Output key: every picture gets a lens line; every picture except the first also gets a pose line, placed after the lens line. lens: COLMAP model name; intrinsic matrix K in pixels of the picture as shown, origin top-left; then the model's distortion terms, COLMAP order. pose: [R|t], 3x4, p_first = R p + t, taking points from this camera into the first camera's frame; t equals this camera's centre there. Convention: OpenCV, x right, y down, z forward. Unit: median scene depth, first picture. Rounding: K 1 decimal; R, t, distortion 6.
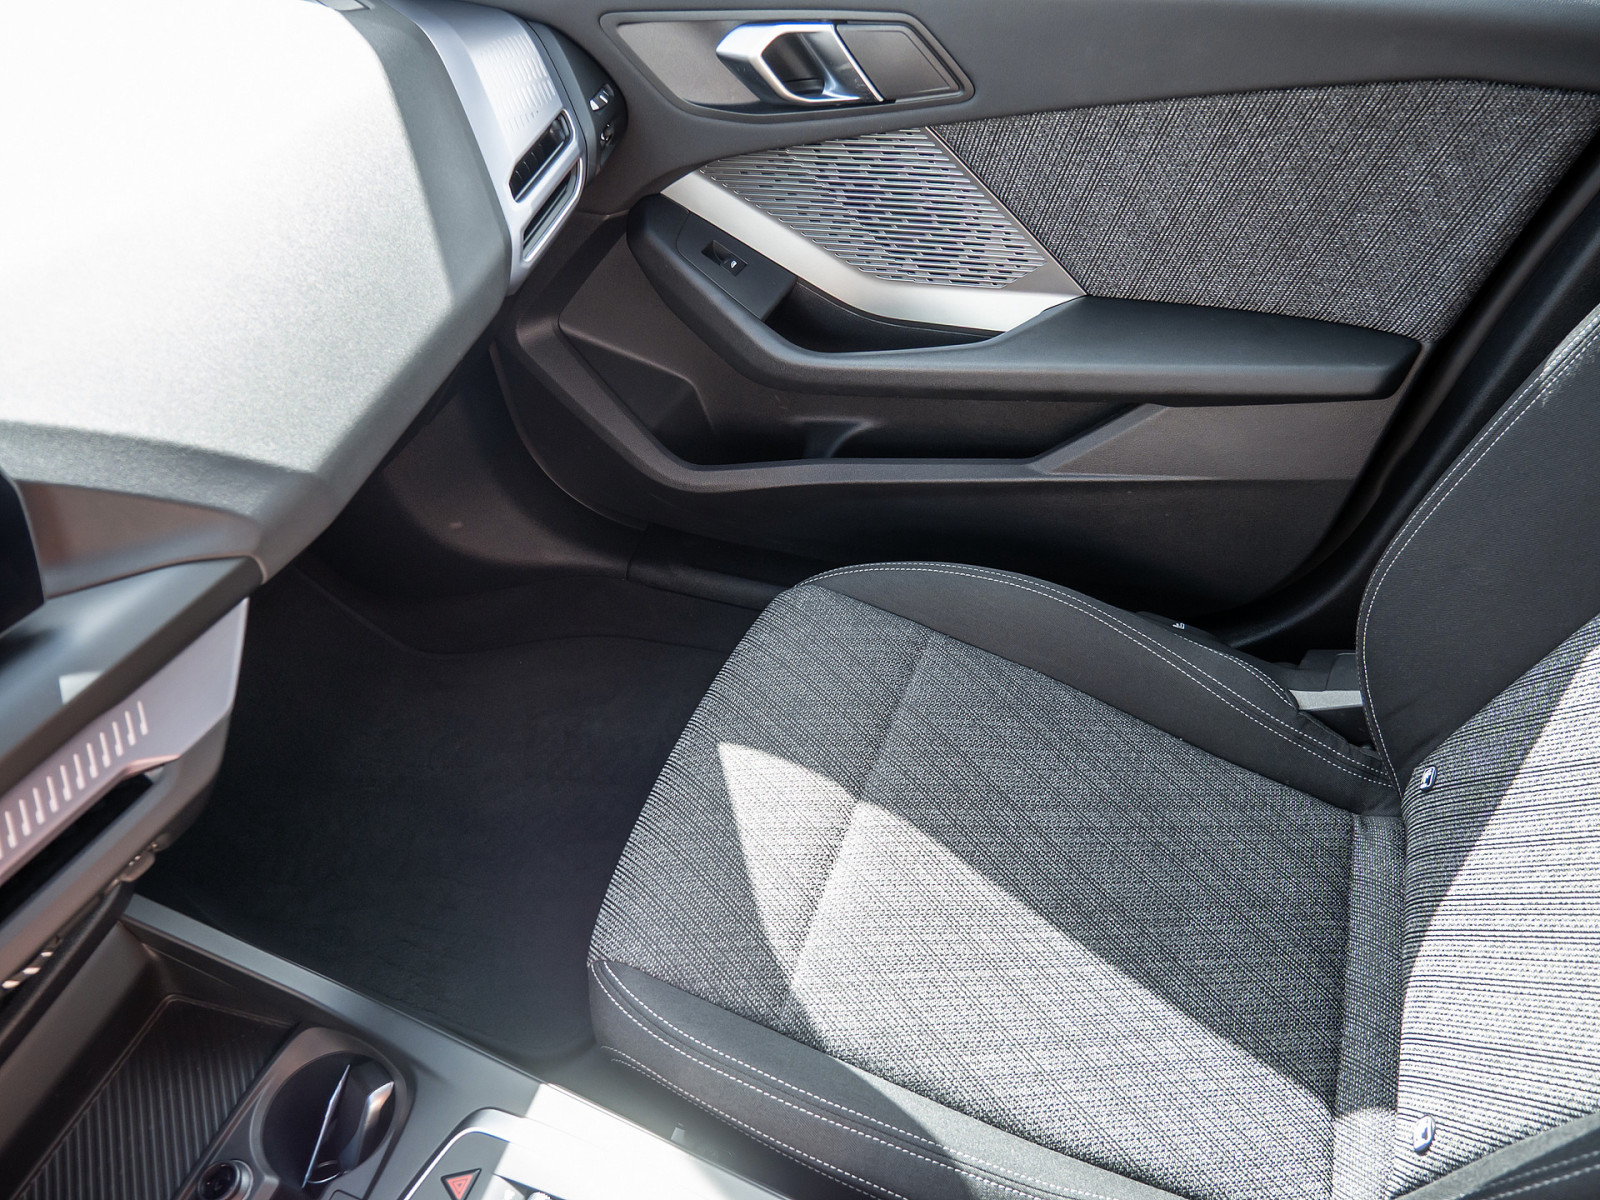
lens RADIAL K [[1135.9, 0, 800.0], [0, 1135.9, 600.0], [0, 0, 1]] dist [-0.050574, 0.006561]
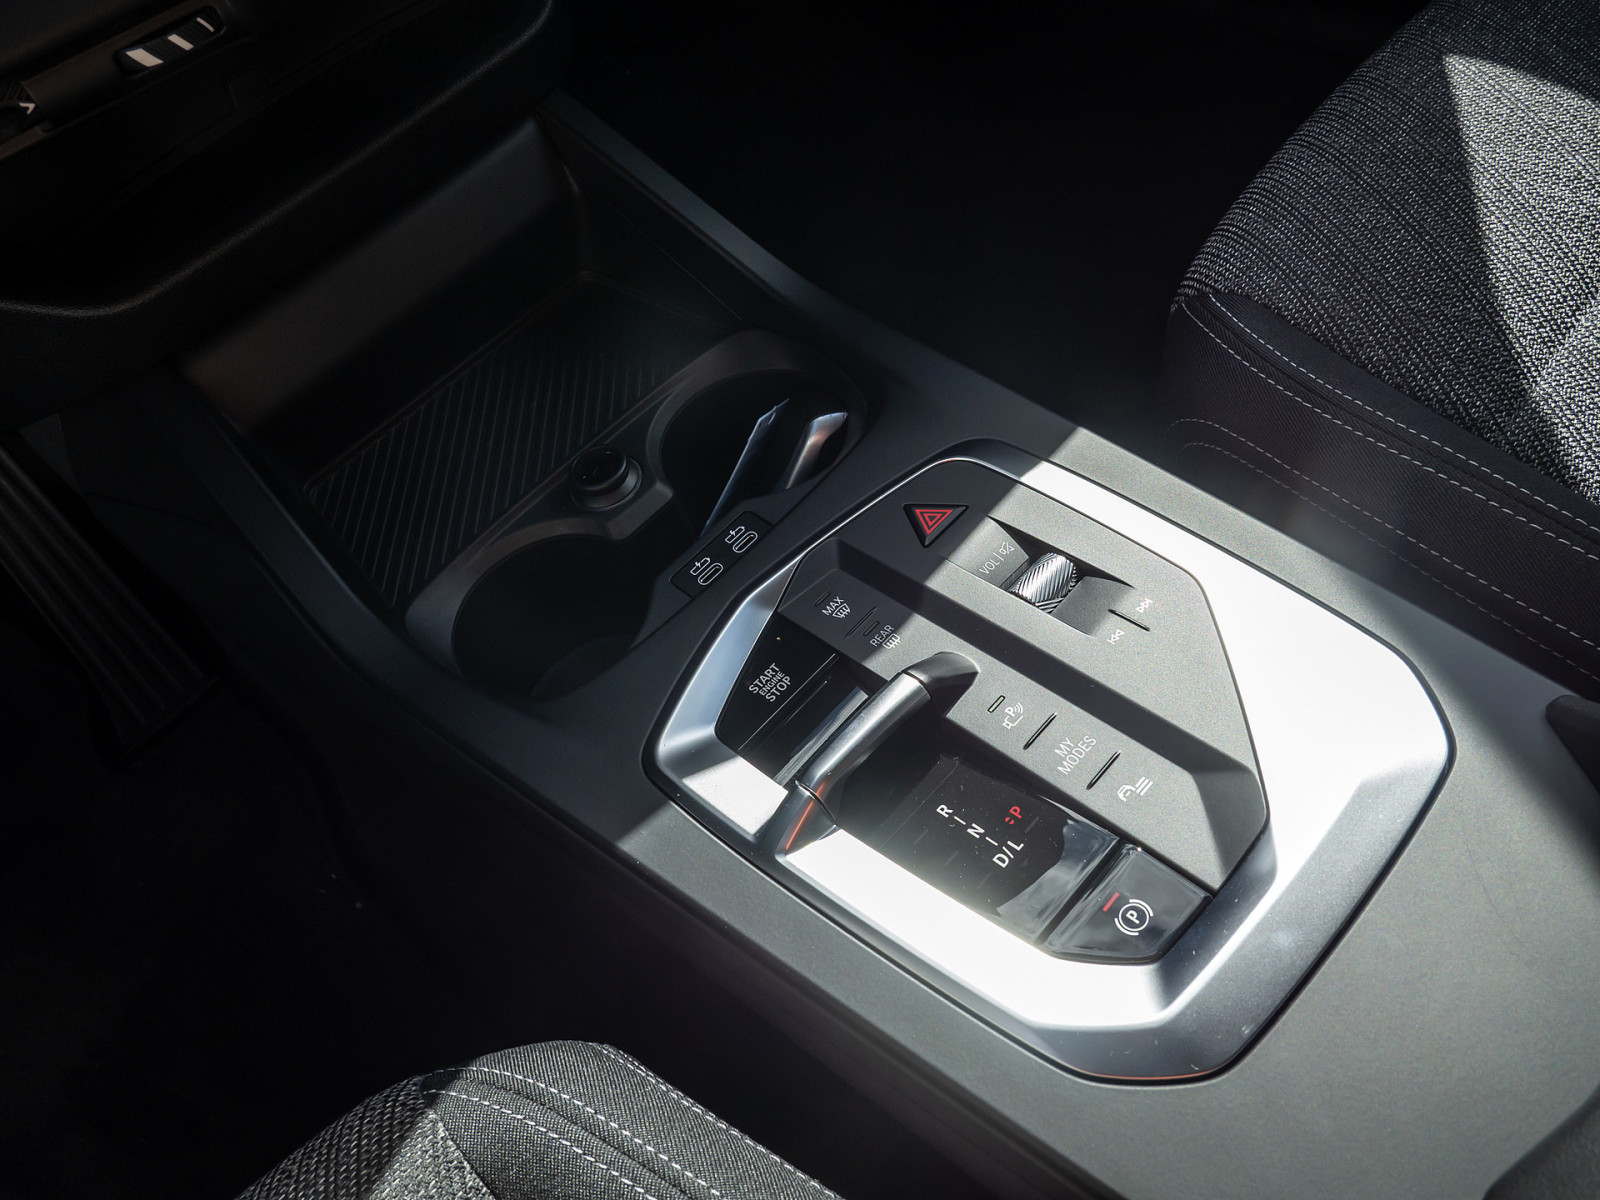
lens RADIAL K [[1135.9, 0, 800.0], [0, 1135.9, 600.0], [0, 0, 1]] dist [-0.050574, 0.006561]
pose [[0.908995, 0.266659, -0.320345, -0.136701], [-0.193415, 0.950670, 0.242524, 0.378067], [0.369213, -0.158494, 0.915730, 0.334093]]
